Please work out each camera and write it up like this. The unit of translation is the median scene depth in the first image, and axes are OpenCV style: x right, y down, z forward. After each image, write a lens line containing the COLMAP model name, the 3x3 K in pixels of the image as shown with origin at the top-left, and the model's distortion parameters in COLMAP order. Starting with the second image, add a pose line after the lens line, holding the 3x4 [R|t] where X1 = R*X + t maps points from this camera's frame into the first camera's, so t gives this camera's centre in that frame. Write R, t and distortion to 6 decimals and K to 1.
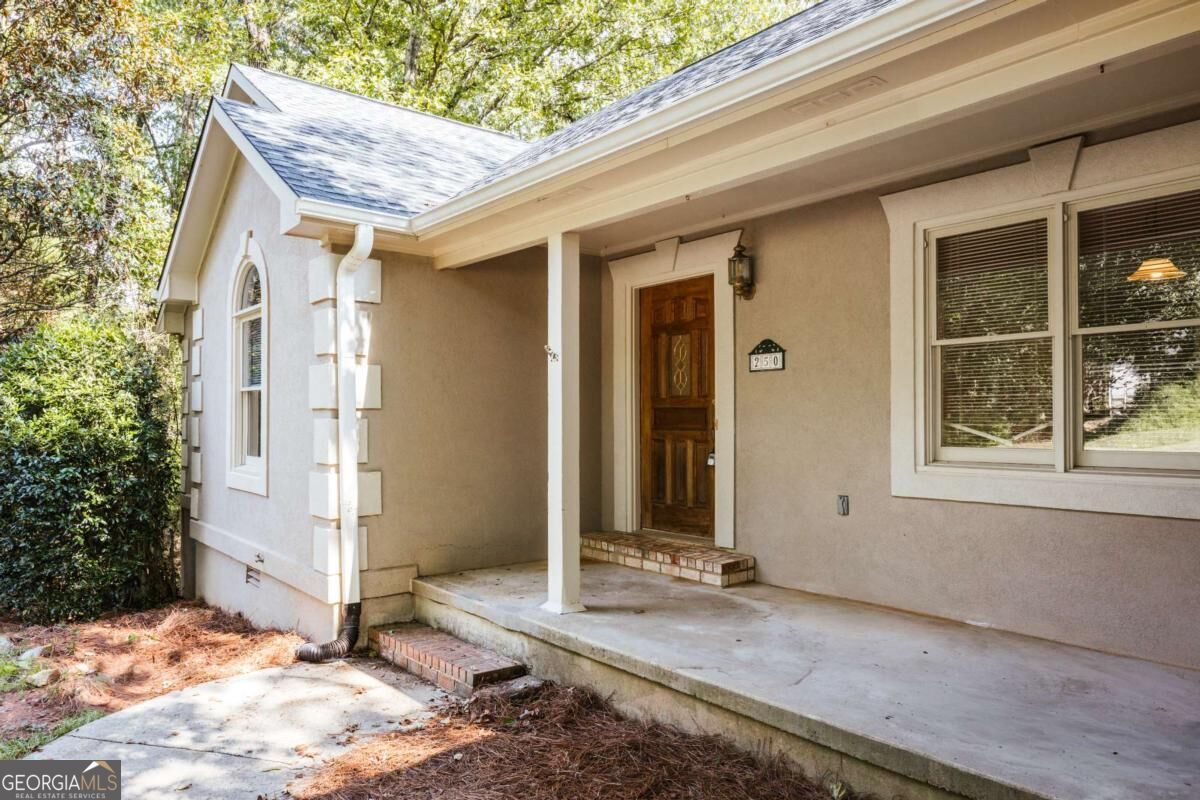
lens RADIAL K [[773.2, 0, 603.2], [0, 773.2, 424.3], [0, 0, 1]] dist [-0.004493, 0.000089]
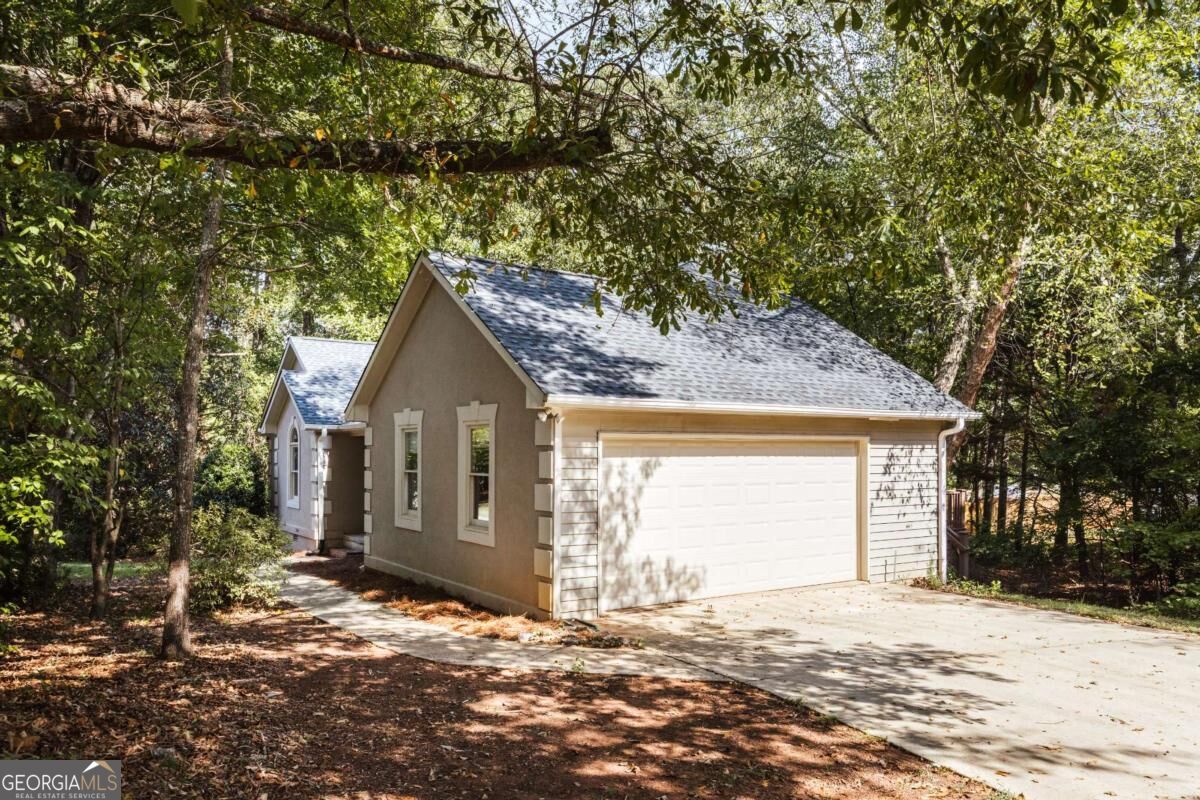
lens RADIAL K [[773.2, 0, 603.2], [0, 773.2, 424.3], [0, 0, 1]] dist [-0.004493, 0.000089]
pose [[0.997065, -0.012631, -0.075510, 0.898597], [0.010153, 0.999400, -0.033104, -0.114805], [0.075882, 0.032240, 0.996595, -1.763708]]
